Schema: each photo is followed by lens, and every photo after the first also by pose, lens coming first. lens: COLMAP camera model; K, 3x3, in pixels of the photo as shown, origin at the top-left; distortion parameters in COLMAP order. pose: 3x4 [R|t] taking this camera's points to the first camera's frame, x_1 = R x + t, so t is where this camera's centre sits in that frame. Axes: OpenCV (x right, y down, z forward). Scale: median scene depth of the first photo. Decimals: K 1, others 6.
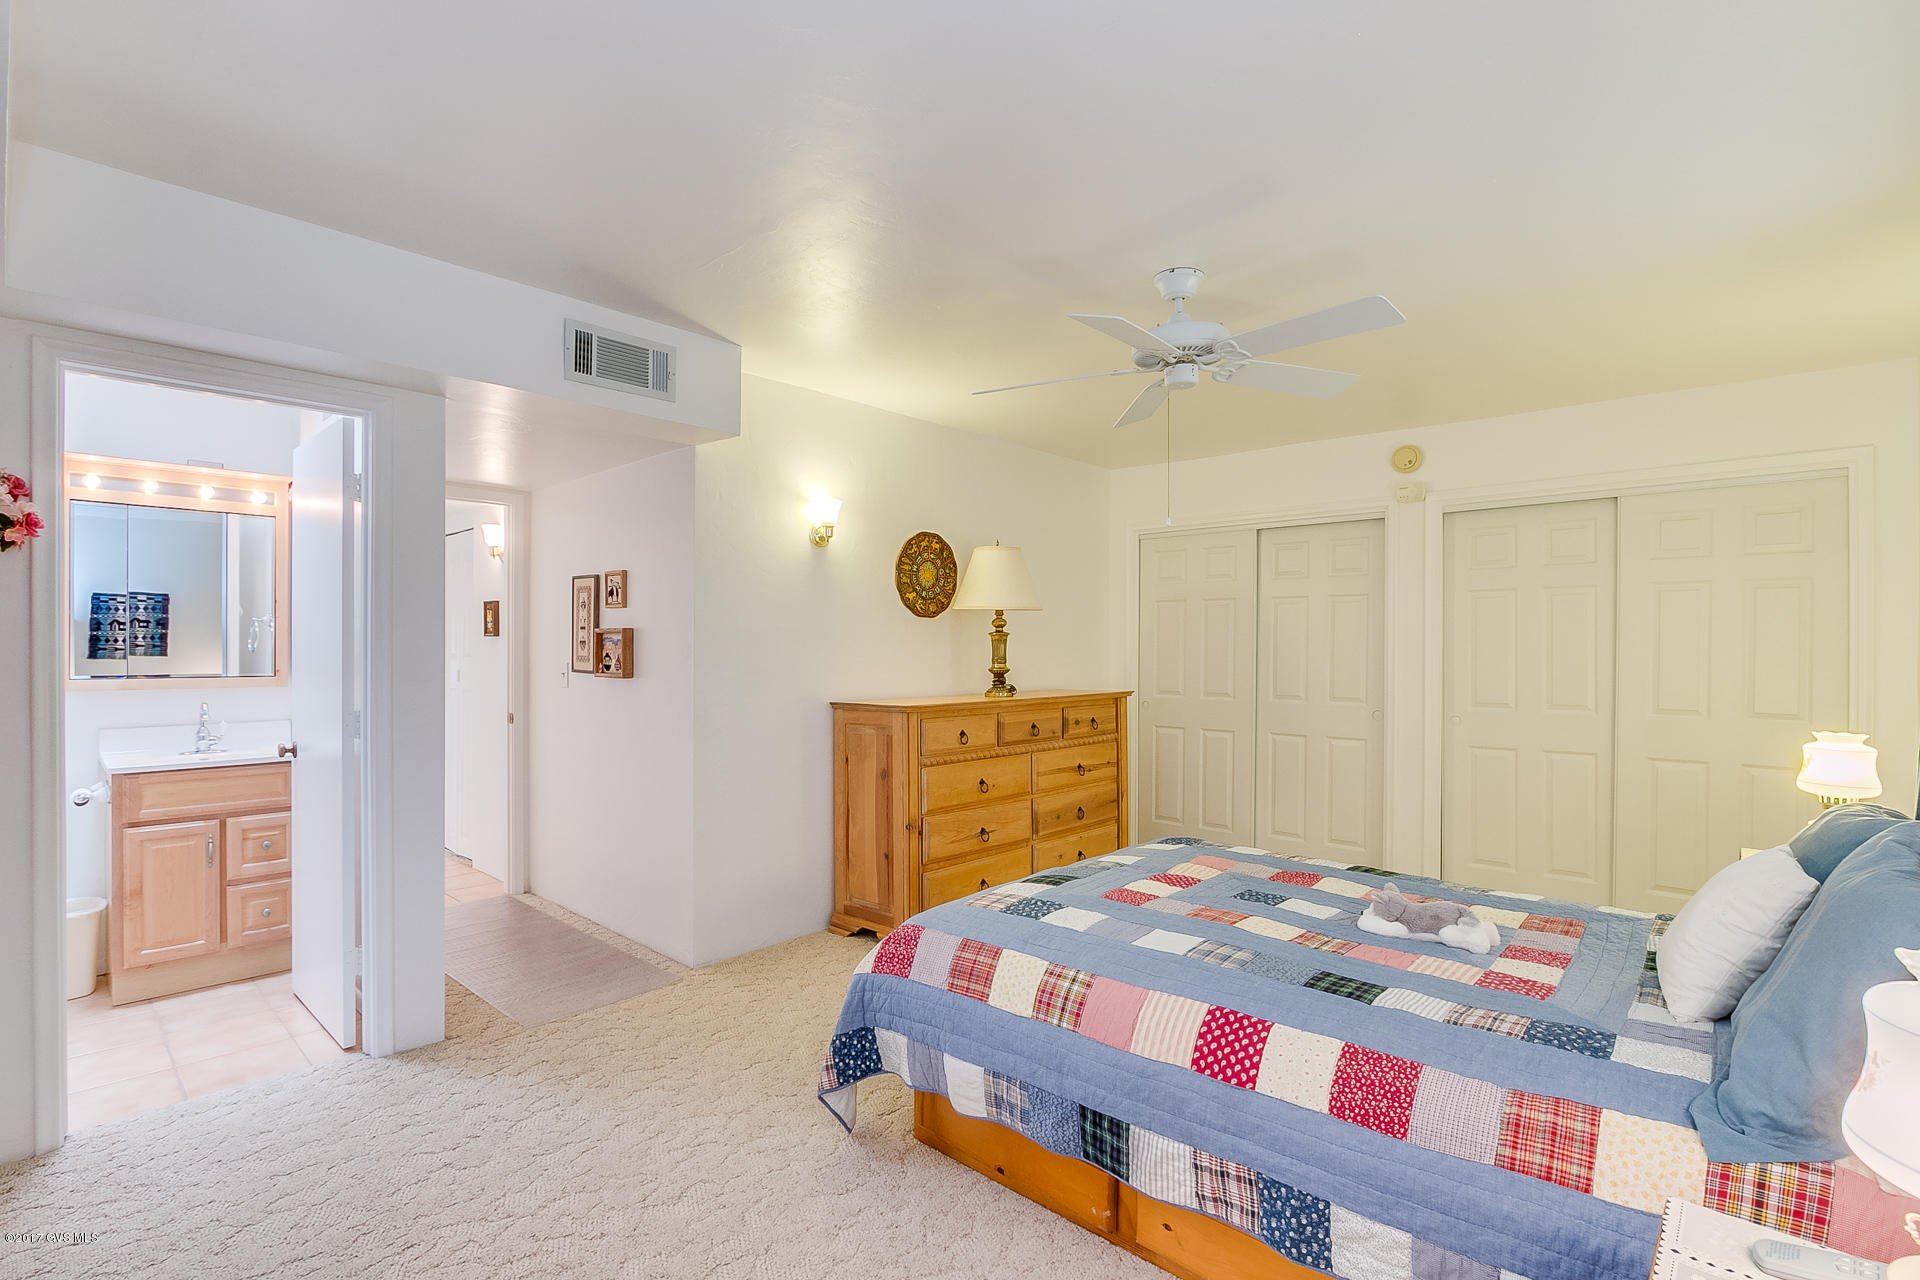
lens RADIAL K [[887.8, 0, 933.0], [0, 887.8, 651.8], [0, 0, 1]] dist [-0.030997, 0.005816]
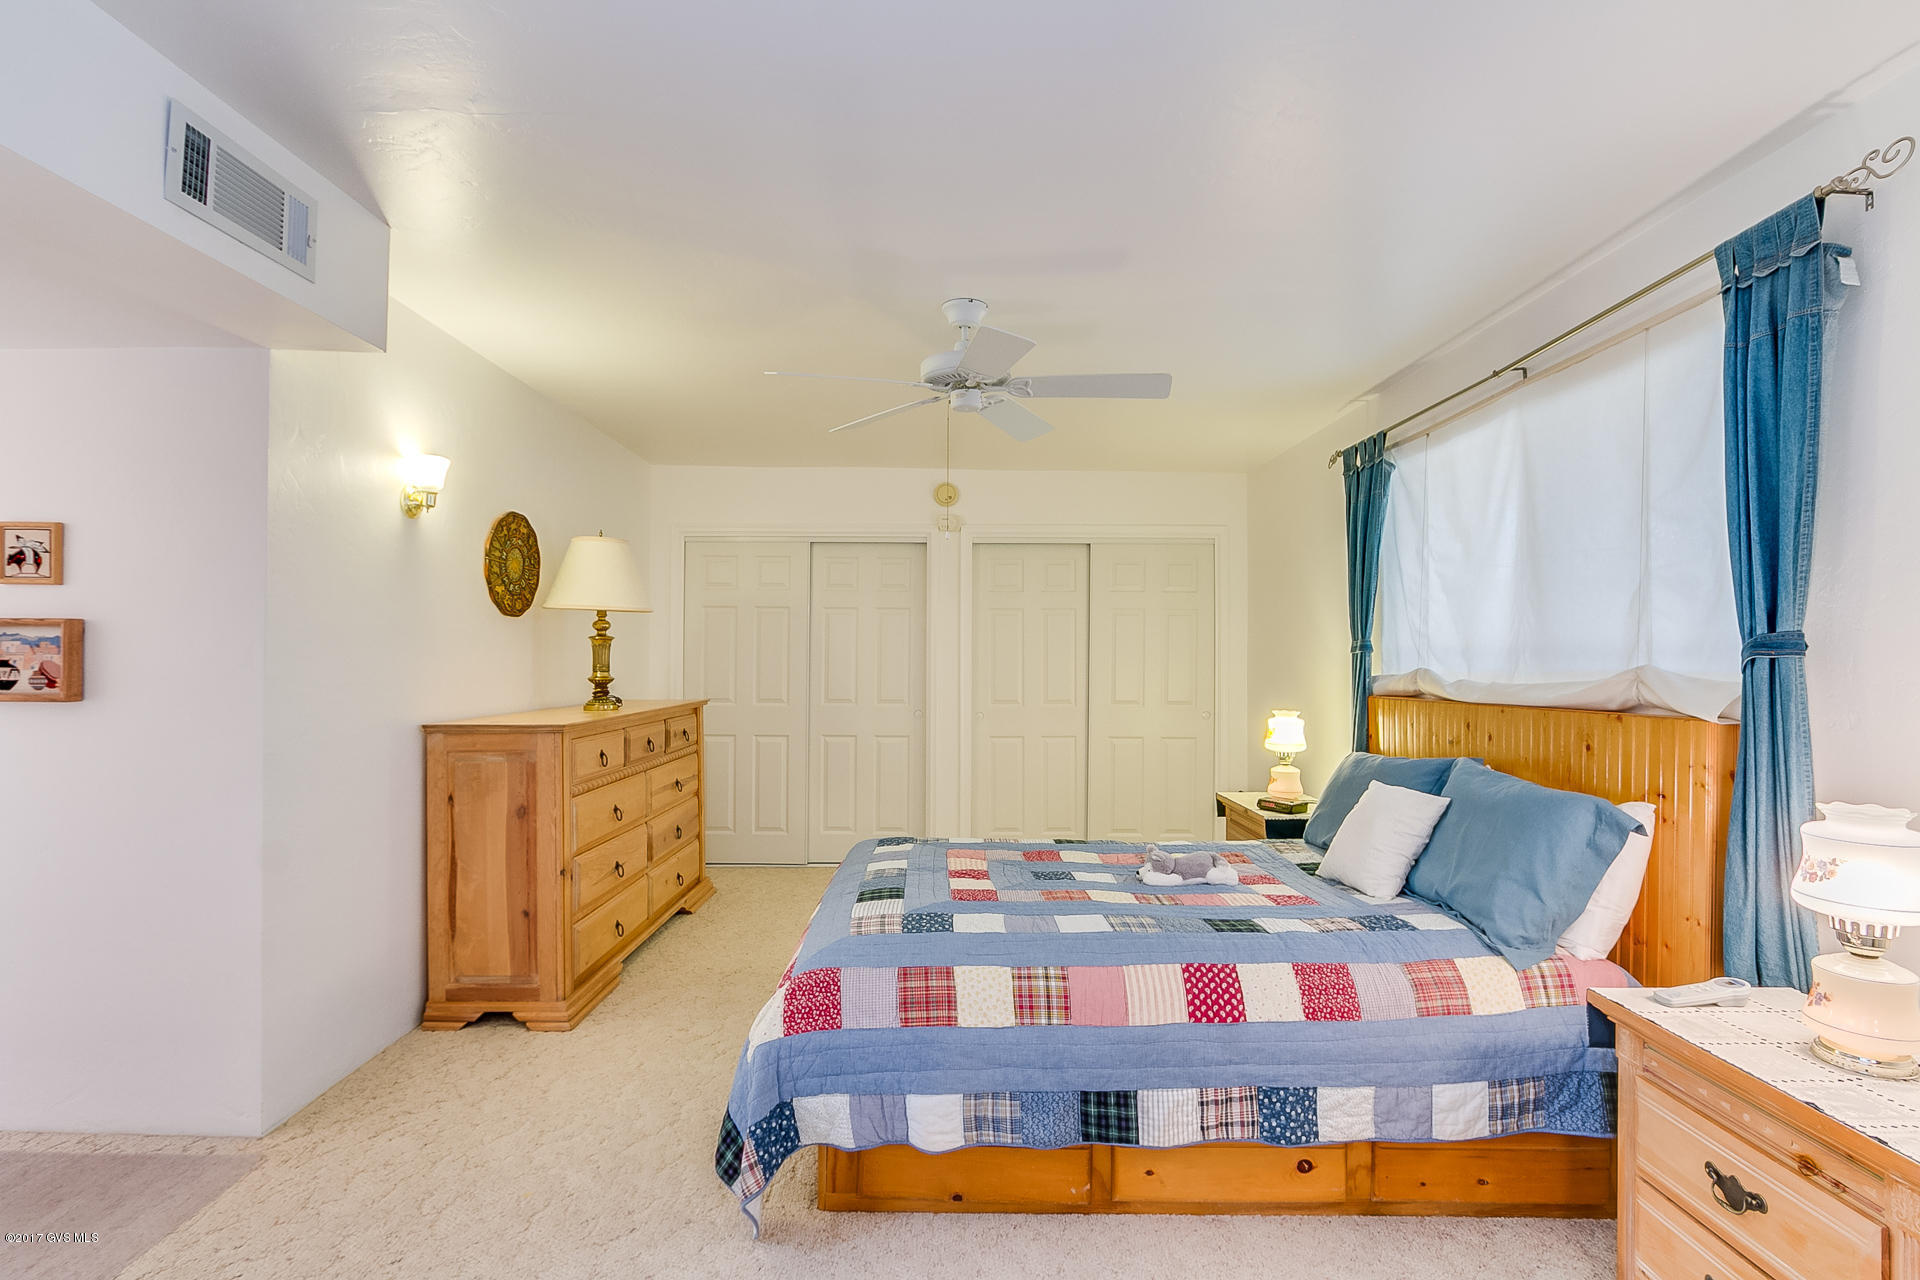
lens RADIAL K [[887.8, 0, 933.0], [0, 887.8, 651.8], [0, 0, 1]] dist [-0.030997, 0.005816]
pose [[0.734293, 0.005823, 0.678808, -0.544744], [-0.000874, 0.999970, -0.007632, -0.000516], [-0.678832, 0.005010, 0.734276, 0.280149]]
